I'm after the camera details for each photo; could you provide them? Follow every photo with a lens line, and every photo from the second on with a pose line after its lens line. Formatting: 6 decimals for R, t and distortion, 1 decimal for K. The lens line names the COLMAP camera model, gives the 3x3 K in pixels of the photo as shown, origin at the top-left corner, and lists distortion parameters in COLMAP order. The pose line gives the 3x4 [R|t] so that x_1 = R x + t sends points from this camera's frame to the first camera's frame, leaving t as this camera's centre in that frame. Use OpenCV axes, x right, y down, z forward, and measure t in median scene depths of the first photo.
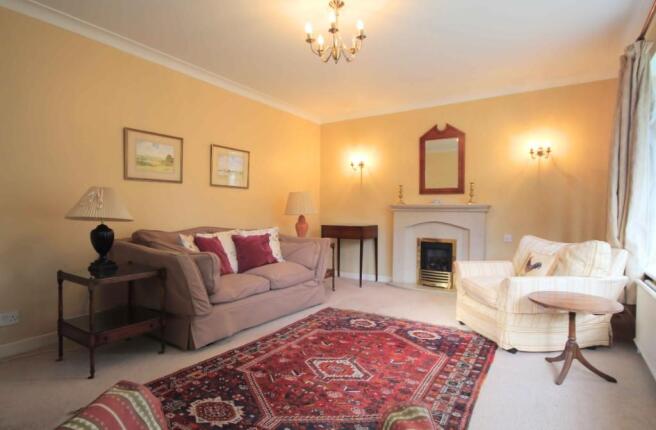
lens RADIAL K [[354.8, 0, 331.7], [0, 354.8, 211.3], [0, 0, 1]] dist [-0.001763, 0.000773]
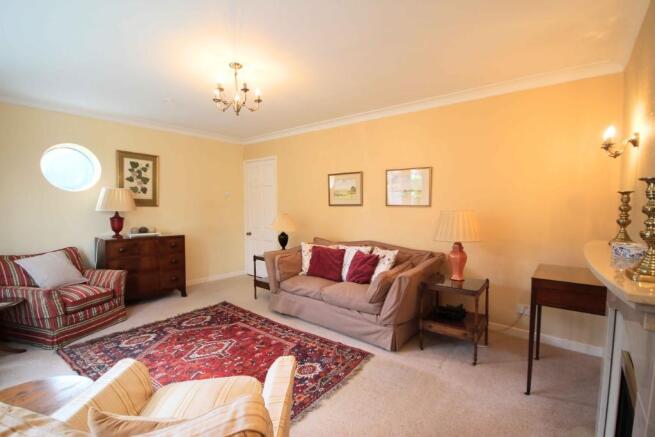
lens RADIAL K [[302.9, 0, 330.6], [0, 302.9, 222.4], [0, 0, 1]] dist [-0.000150, -0.000192]
pose [[-0.102733, 0.052710, -0.993311, 0.866036], [-0.005466, 0.998550, 0.053553, -0.094686], [0.994694, 0.010931, -0.102296, 1.219585]]
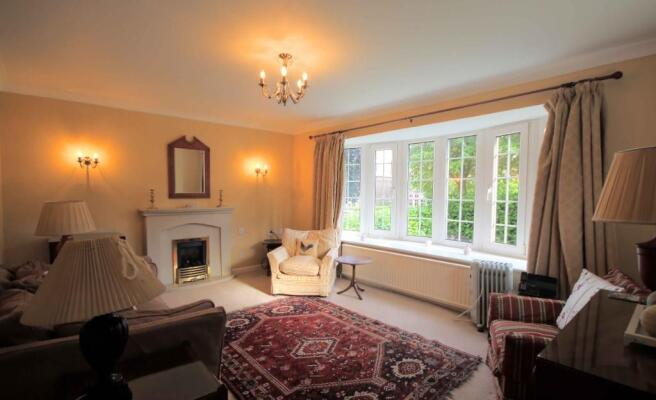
lens RADIAL K [[309.9, 0, 329.7], [0, 309.9, 203.3], [0, 0, 1]] dist [-0.000954, 0.000074]
pose [[0.272050, -0.037264, 0.961561, -0.827275], [0.001672, 0.999267, 0.038252, -0.111437], [-0.962282, -0.008799, 0.271912, 0.488621]]
